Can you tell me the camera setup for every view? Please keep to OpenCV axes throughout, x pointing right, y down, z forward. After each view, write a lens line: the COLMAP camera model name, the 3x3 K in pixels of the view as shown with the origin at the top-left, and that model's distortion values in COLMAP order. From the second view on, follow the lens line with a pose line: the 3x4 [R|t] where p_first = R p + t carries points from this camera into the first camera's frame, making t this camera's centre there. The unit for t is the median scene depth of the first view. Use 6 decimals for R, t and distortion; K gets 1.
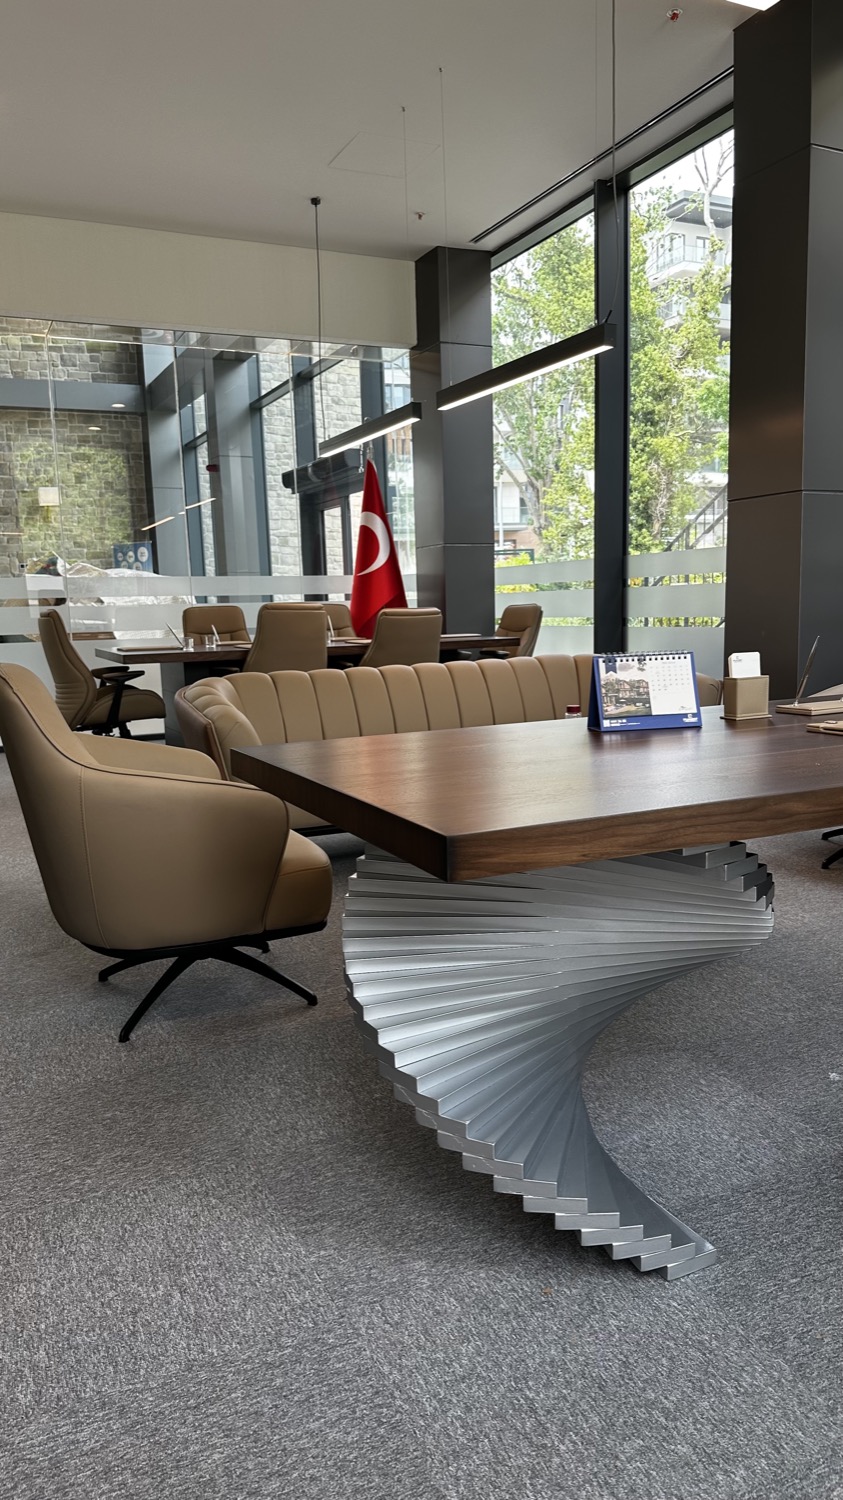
lens RADIAL K [[1039.8, 0, 421.5], [0, 1039.8, 750.0], [0, 0, 1]] dist [0.202900, -0.399106]
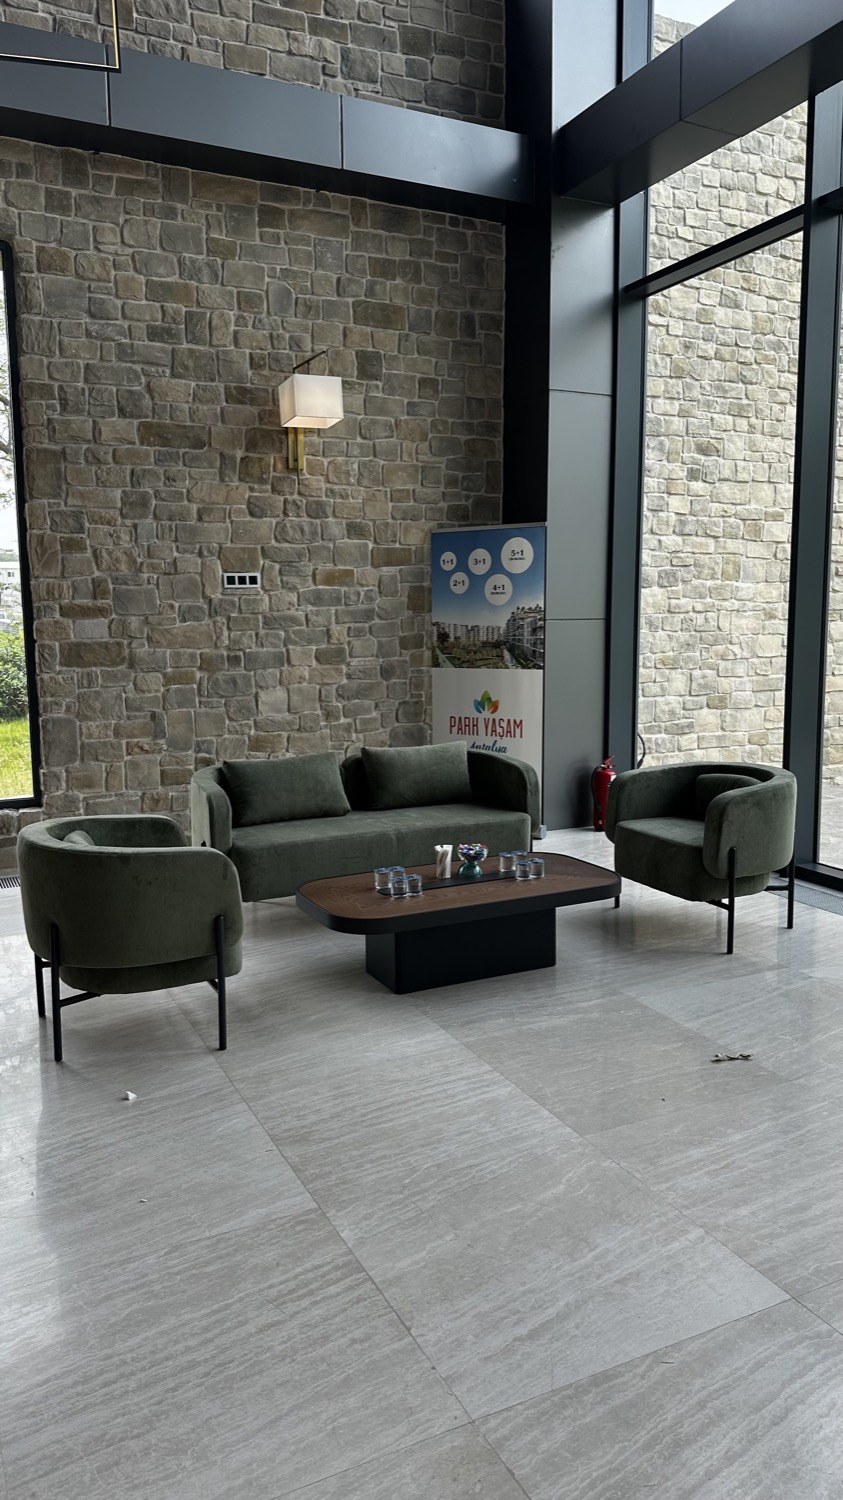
lens RADIAL K [[1057.3, 0, 421.5], [0, 1057.3, 750.0], [0, 0, 1]] dist [0.006858, -0.005182]
pose [[0.999814, 0.018746, 0.004457, -0.764729], [-0.018655, 0.999632, -0.019672, -0.261798], [-0.004824, 0.019585, 0.999797, 1.536764]]
